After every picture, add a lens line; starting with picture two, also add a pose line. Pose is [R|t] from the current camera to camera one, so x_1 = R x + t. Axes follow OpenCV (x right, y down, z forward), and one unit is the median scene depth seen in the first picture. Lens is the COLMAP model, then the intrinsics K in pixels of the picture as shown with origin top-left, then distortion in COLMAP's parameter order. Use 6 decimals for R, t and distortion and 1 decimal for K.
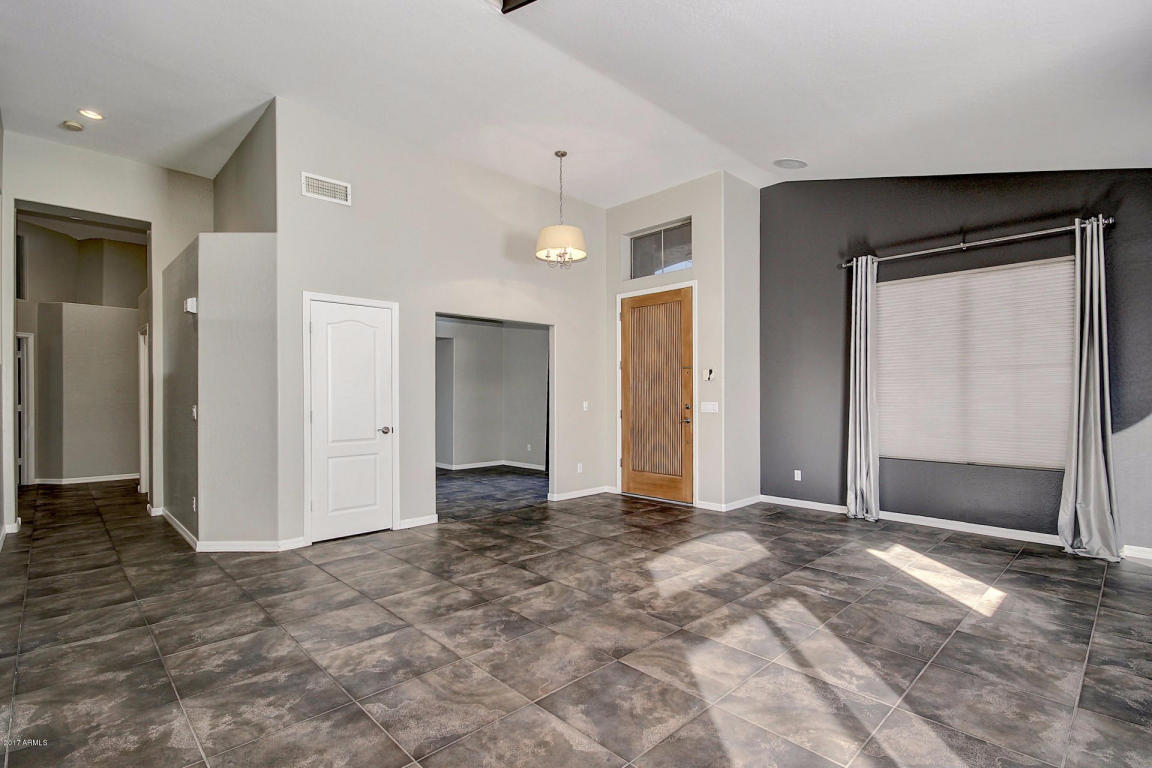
lens RADIAL K [[540.2, 0, 576.5], [0, 540.2, 395.8], [0, 0, 1]] dist [0.005841, -0.001792]
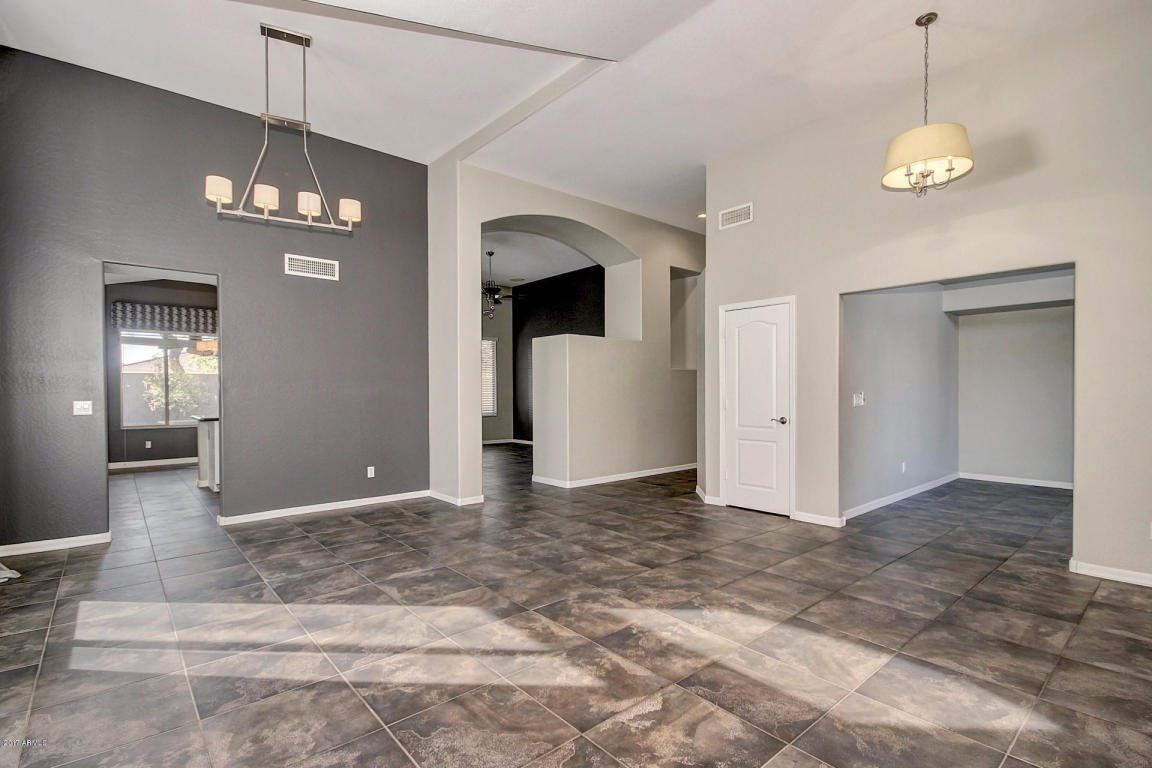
lens RADIAL K [[540.2, 0, 584.2], [0, 540.2, 395.8], [0, 0, 1]] dist [0.005841, -0.001792]
pose [[-0.037685, 0.013877, -0.999193, 0.976423], [0.003041, 0.999901, 0.013772, 0.000083], [0.999285, -0.002520, -0.037724, 0.907448]]
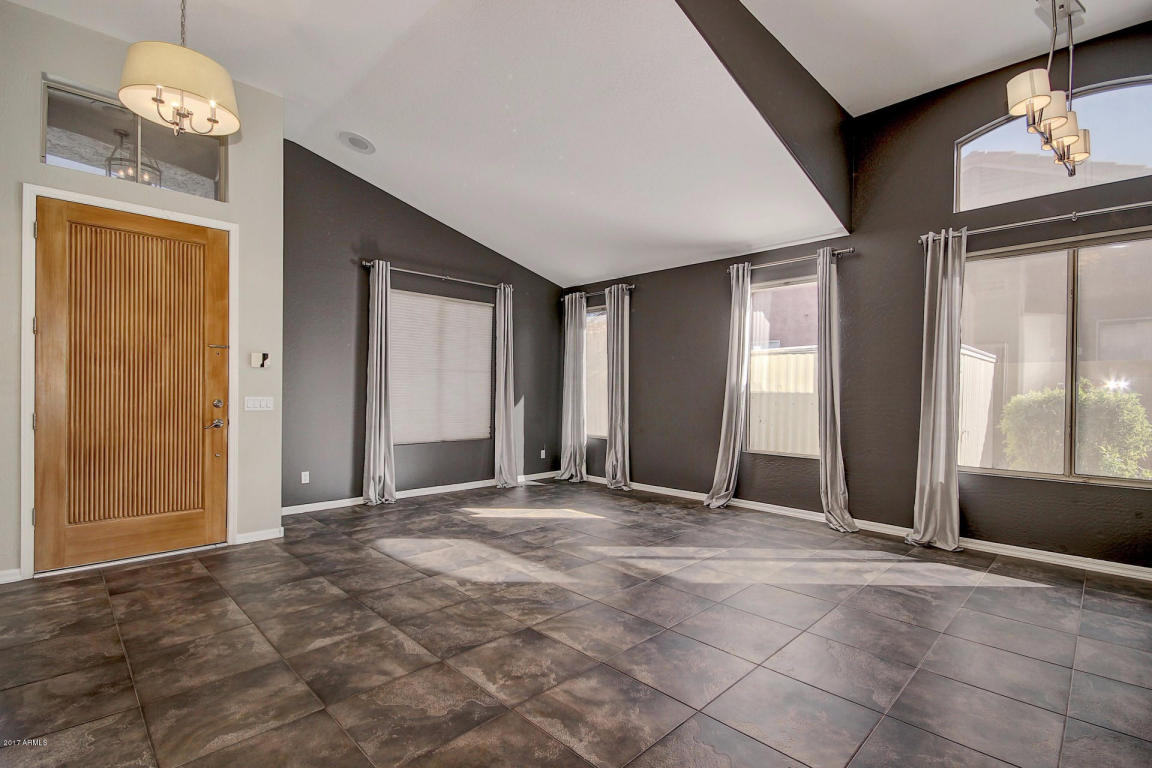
lens RADIAL K [[540.2, 0, 568.9], [0, 540.2, 389.2], [0, 0, 1]] dist [0.005841, -0.001792]
pose [[-0.007123, 0.006201, 0.999955, -0.823727], [-0.010756, 0.999922, -0.006277, 0.002142], [-0.999917, -0.010800, -0.007056, 0.947992]]
